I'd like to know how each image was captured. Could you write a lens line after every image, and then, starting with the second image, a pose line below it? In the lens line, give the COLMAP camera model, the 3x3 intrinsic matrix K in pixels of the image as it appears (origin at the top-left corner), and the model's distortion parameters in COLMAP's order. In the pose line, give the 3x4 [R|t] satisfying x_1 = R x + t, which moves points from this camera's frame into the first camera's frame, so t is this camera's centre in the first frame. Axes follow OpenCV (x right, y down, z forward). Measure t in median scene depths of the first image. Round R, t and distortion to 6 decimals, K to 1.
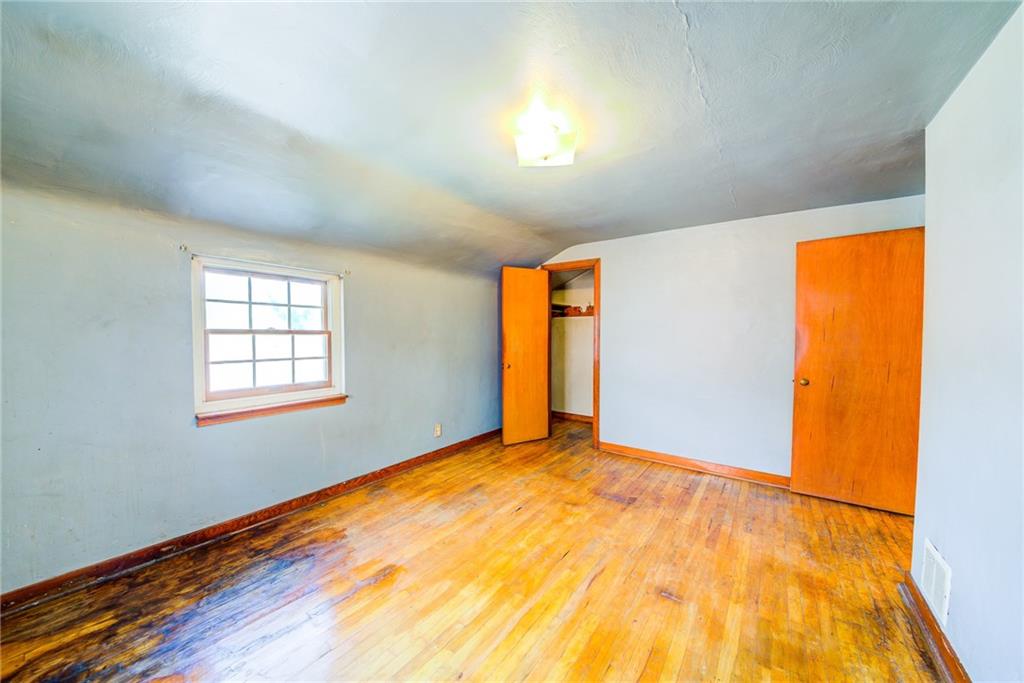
lens RADIAL K [[357.8, 0, 518.4], [0, 357.8, 340.2], [0, 0, 1]] dist [0.004076, -0.004986]
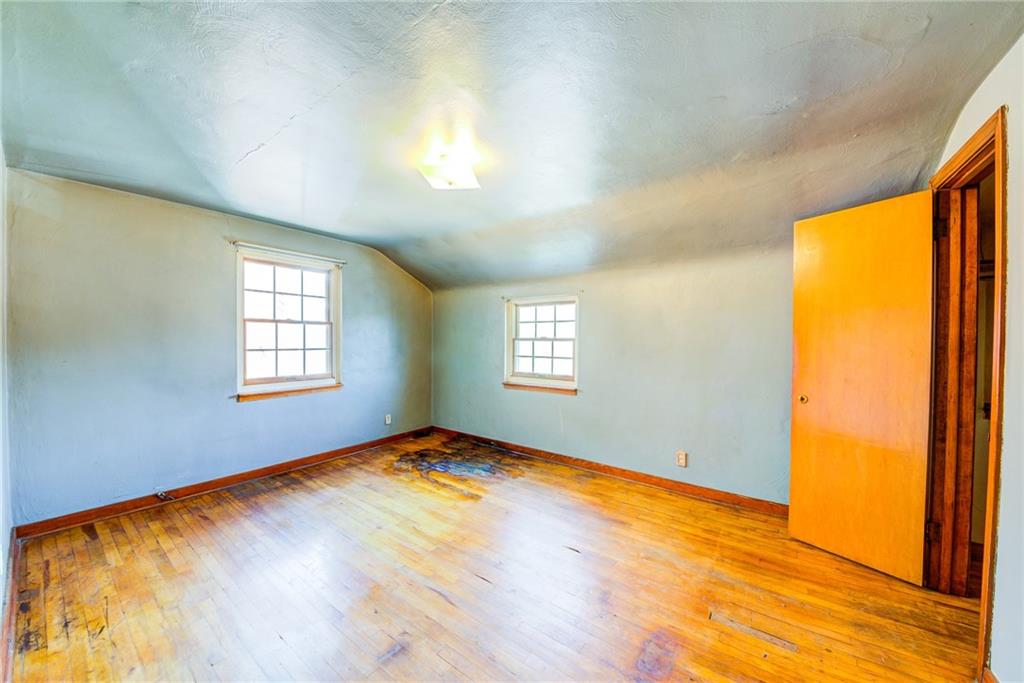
lens RADIAL K [[357.8, 0, 514.1], [0, 357.8, 337.5], [0, 0, 1]] dist [0.004076, -0.004986]
pose [[-0.003600, -0.003559, -0.999987, 0.840633], [-0.025357, 0.999672, -0.003467, -0.021519], [0.999672, 0.025344, -0.003689, 0.842156]]
